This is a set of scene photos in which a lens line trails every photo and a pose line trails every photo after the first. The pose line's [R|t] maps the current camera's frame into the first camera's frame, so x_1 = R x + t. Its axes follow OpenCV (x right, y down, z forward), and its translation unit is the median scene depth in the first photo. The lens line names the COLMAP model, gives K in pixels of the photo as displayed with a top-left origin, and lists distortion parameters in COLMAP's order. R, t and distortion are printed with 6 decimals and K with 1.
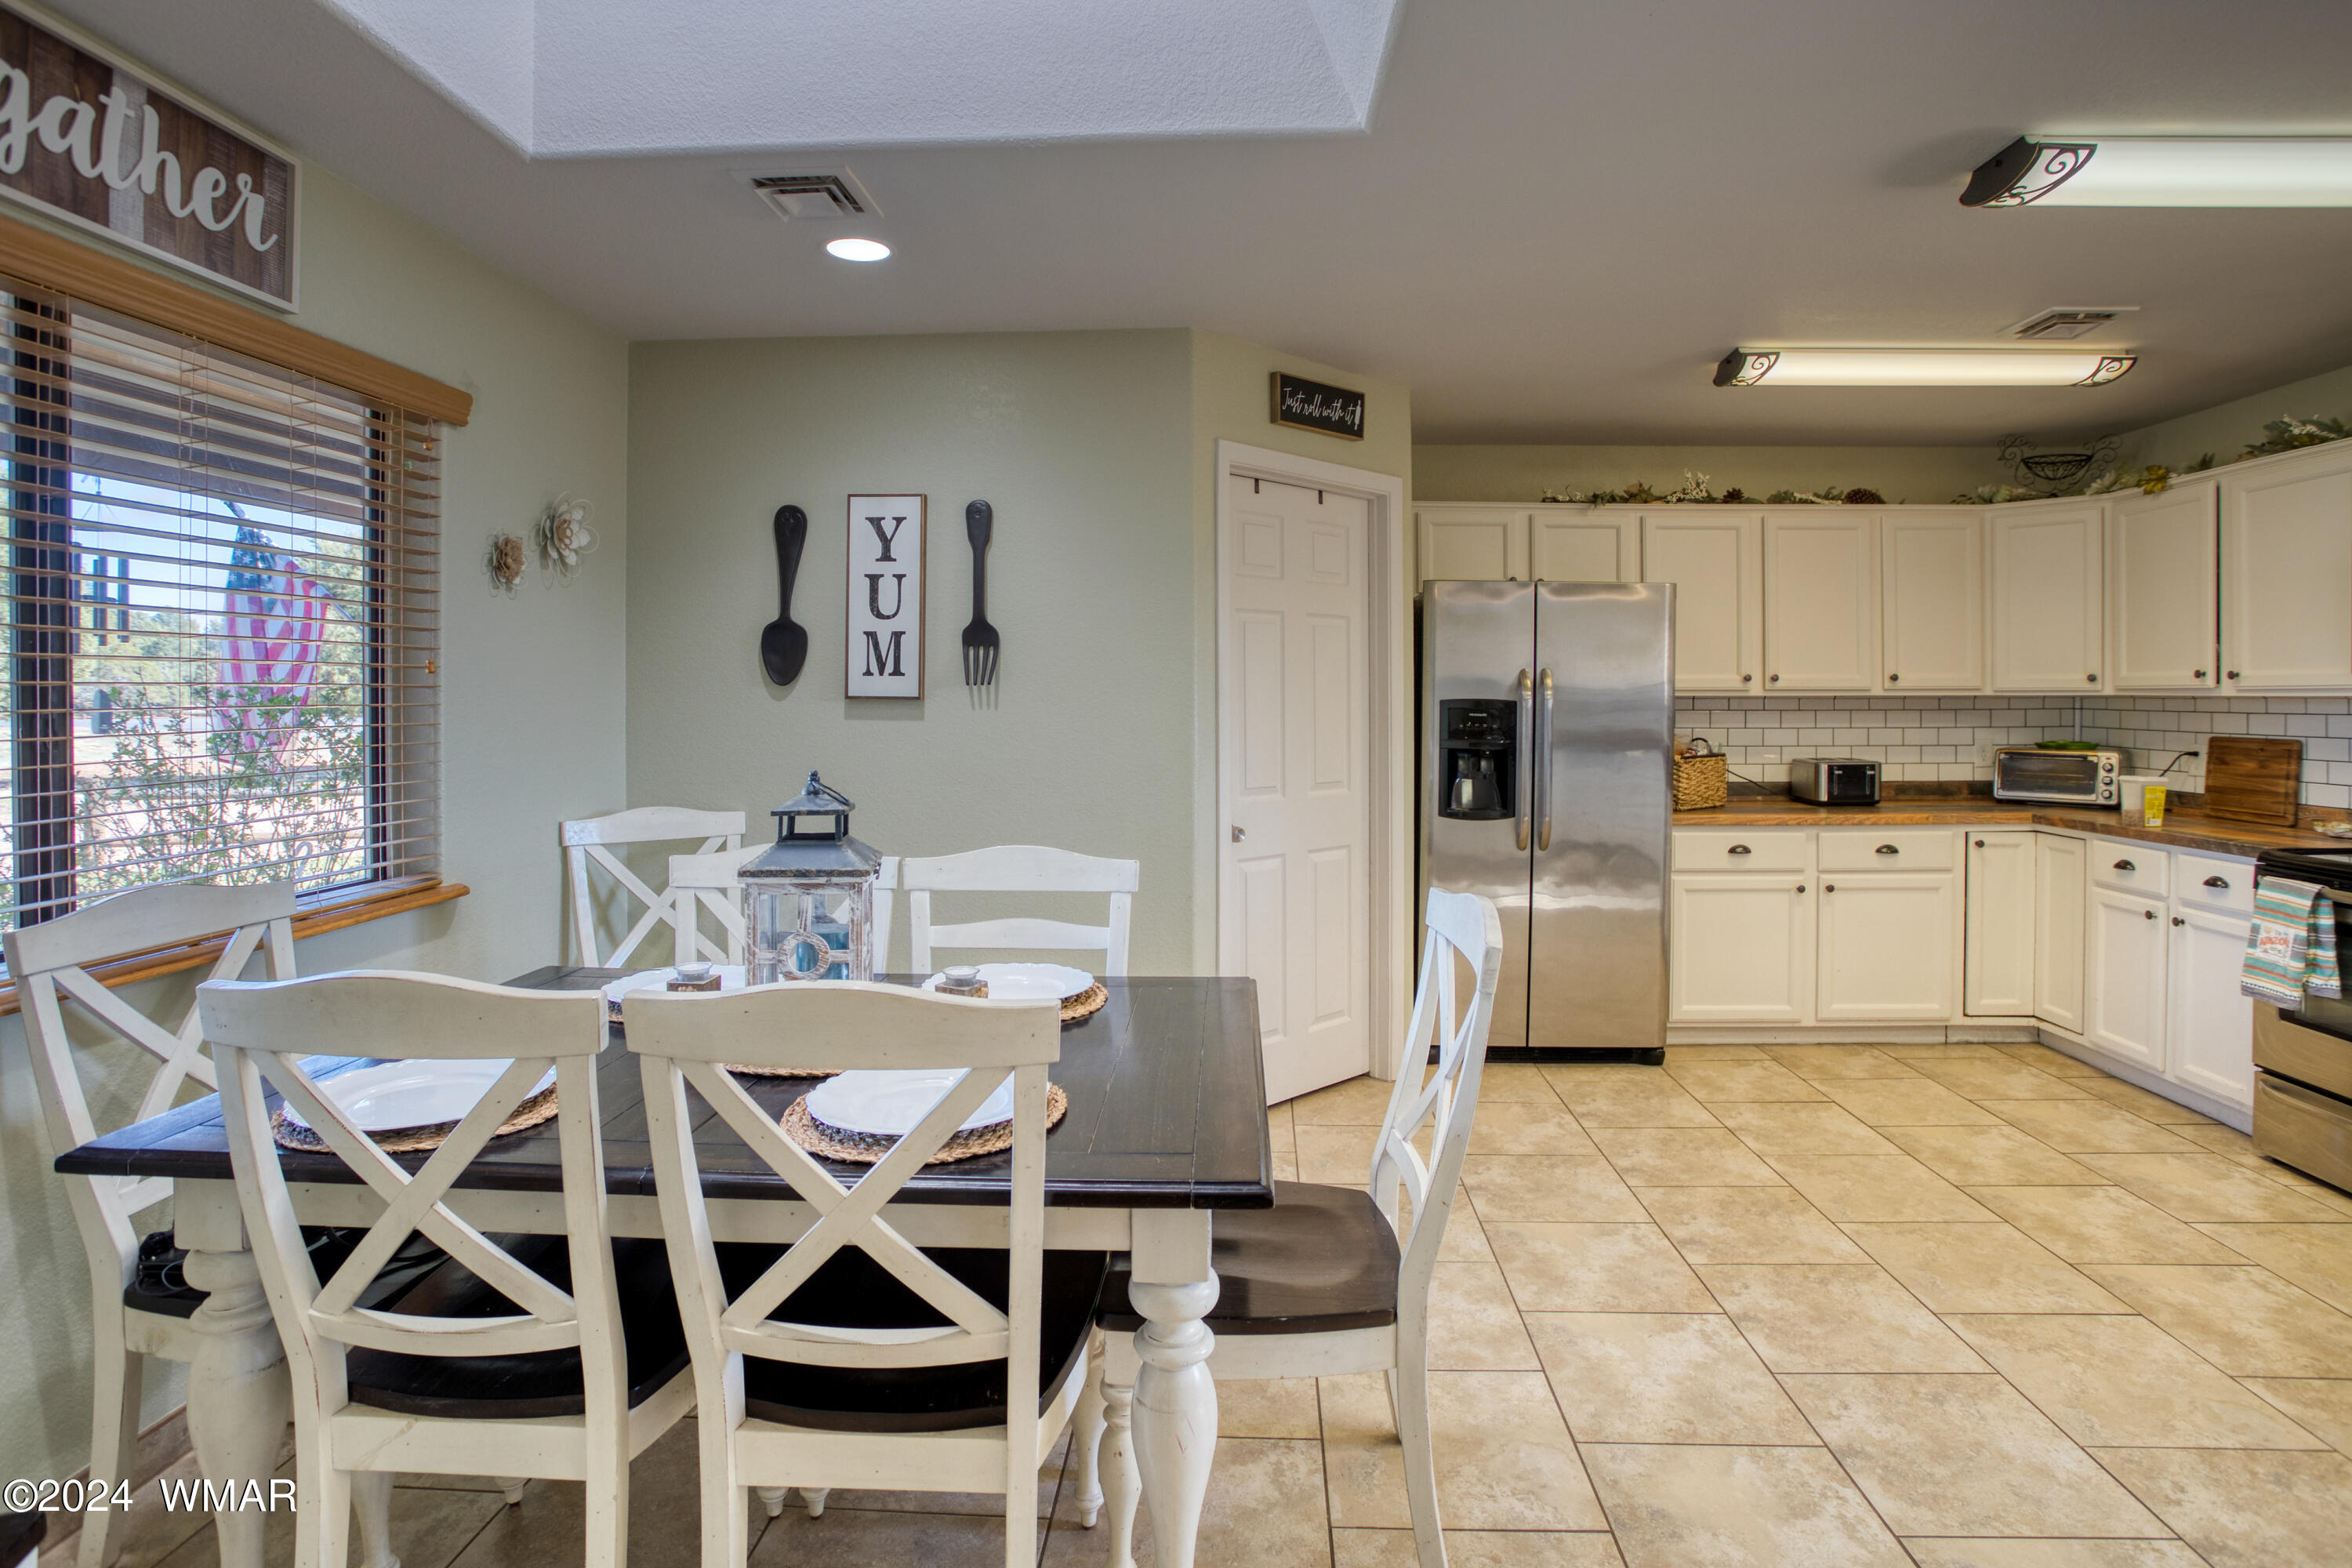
lens RADIAL K [[1163.2, 0, 1216.7], [0, 1163.2, 689.8], [0, 0, 1]] dist [-0.056339, 0.023763]
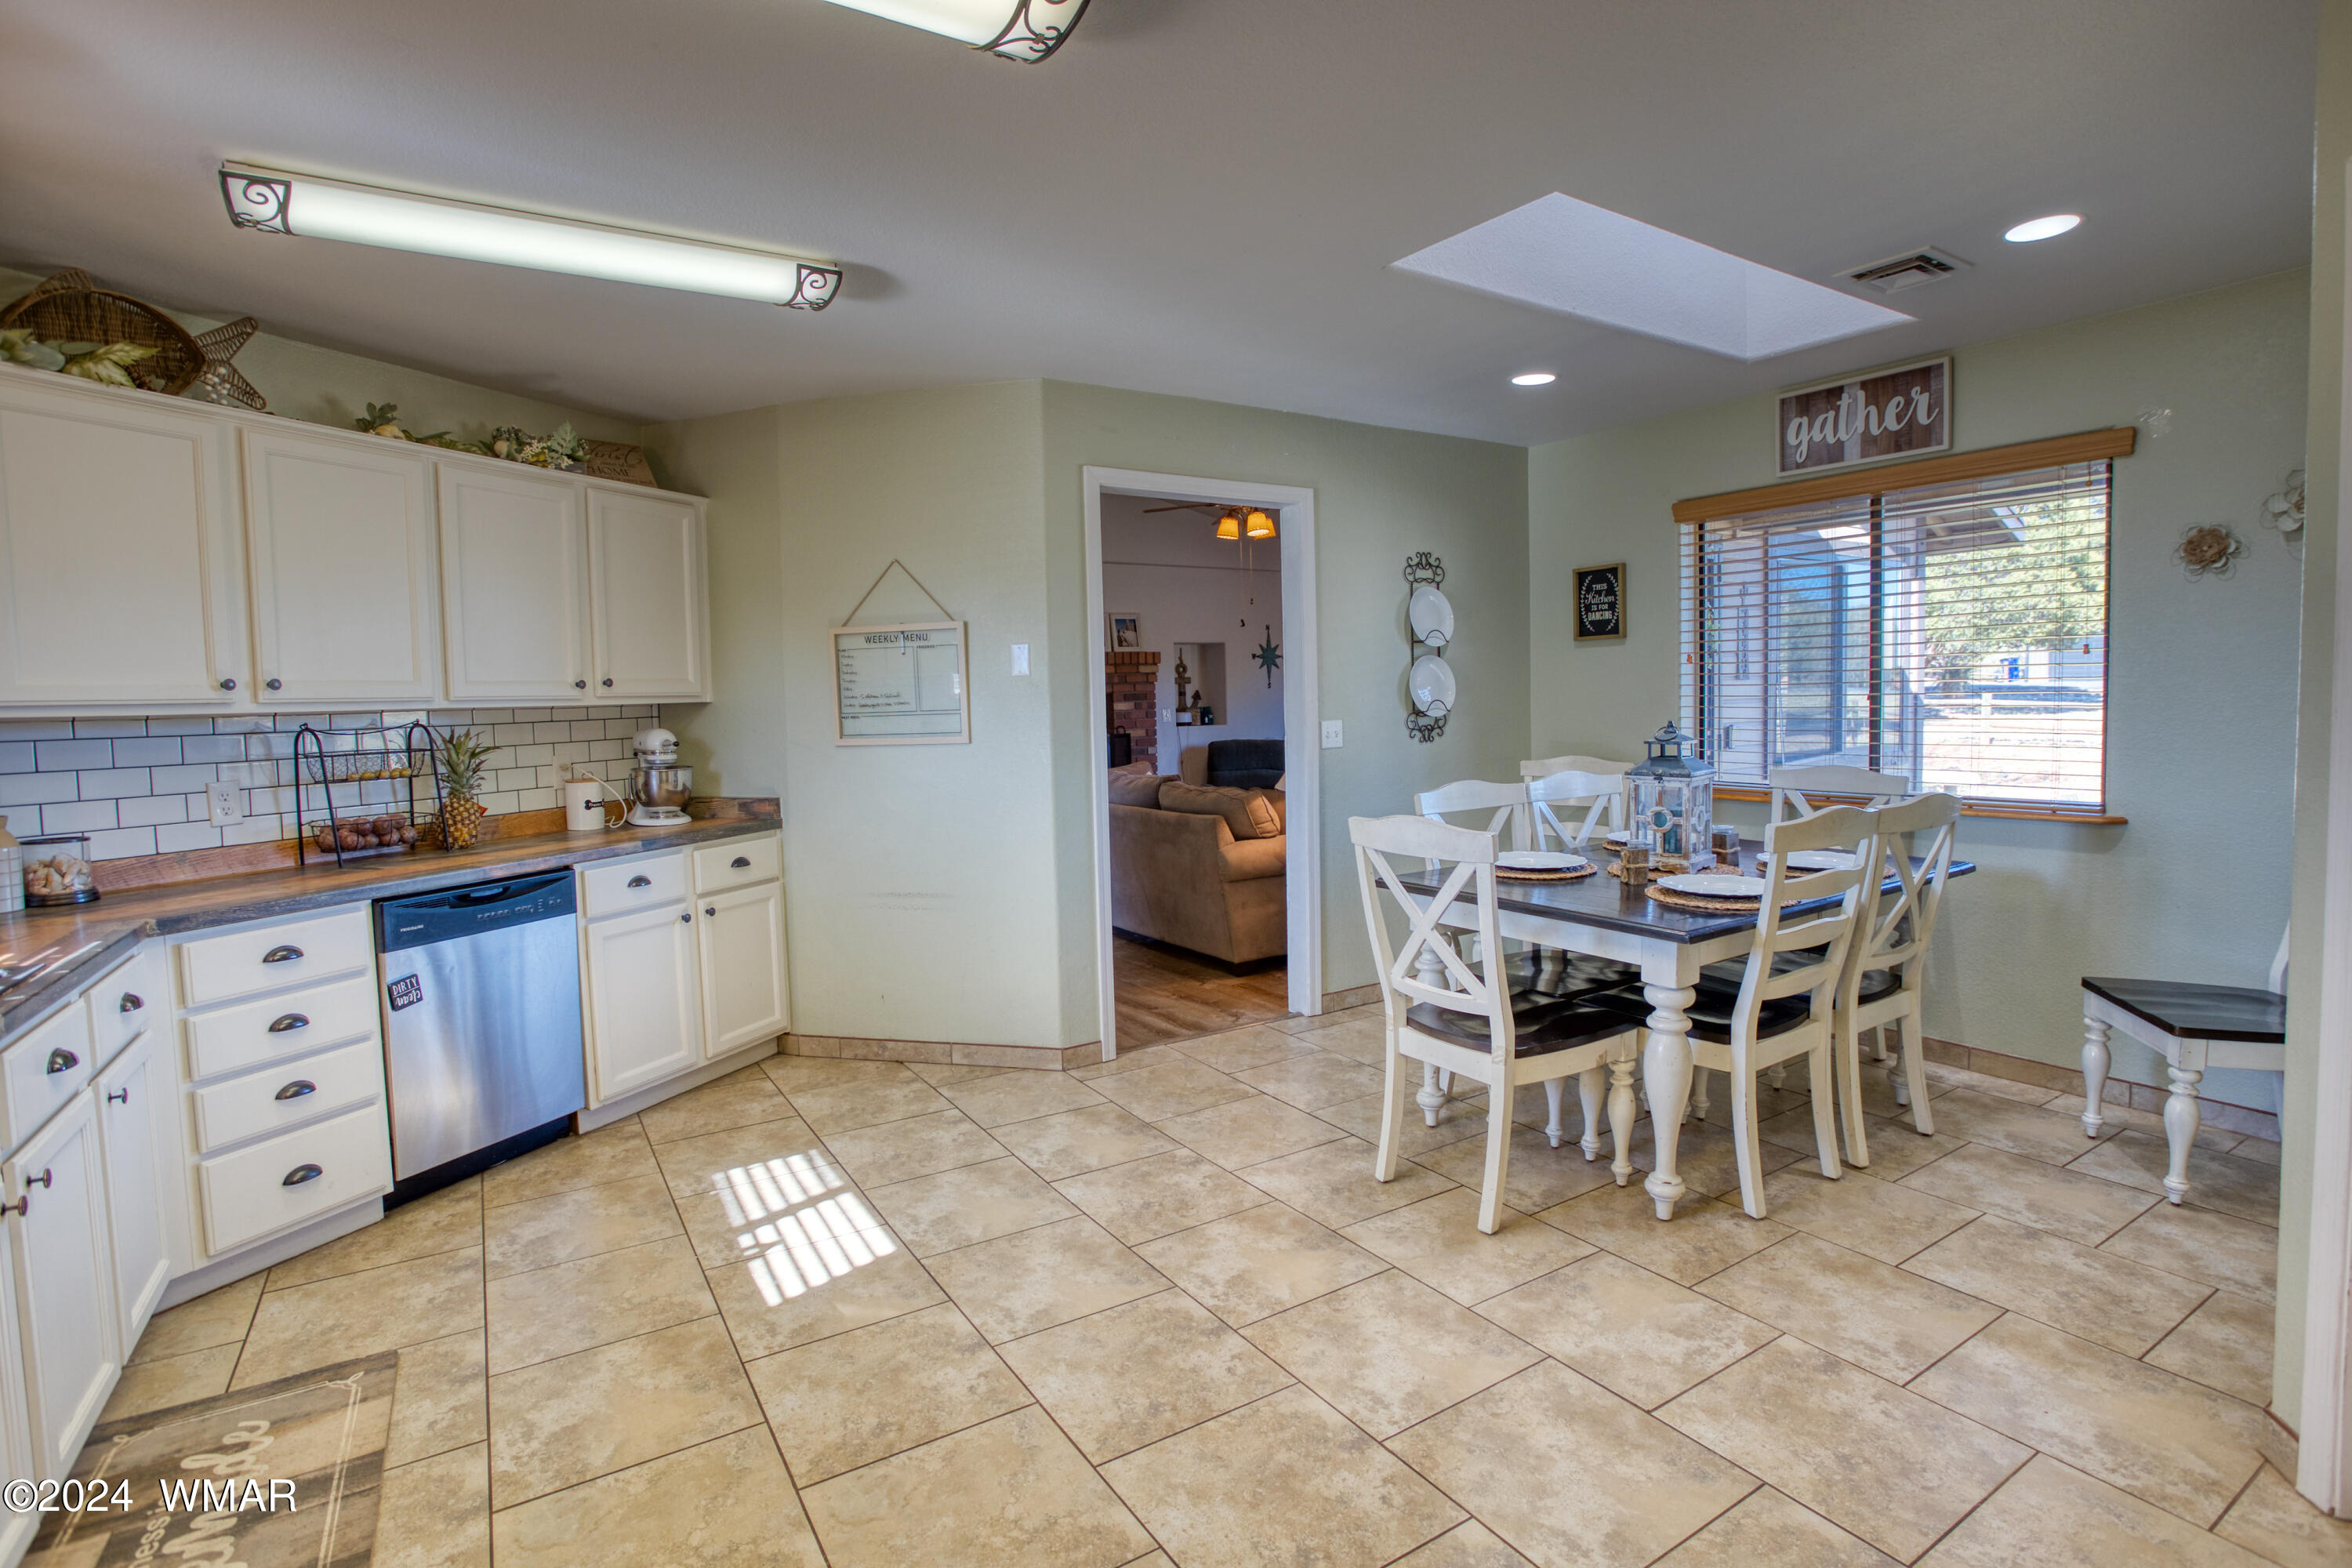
lens RADIAL K [[1163.2, 0, 1181.8], [0, 1163.2, 772.9], [0, 0, 1]] dist [-0.056339, 0.023763]
pose [[-0.830996, 0.058711, -0.553172, 1.229516], [0.028779, 0.997621, 0.062649, 0.016904], [0.555534, 0.036141, -0.830708, 1.966525]]
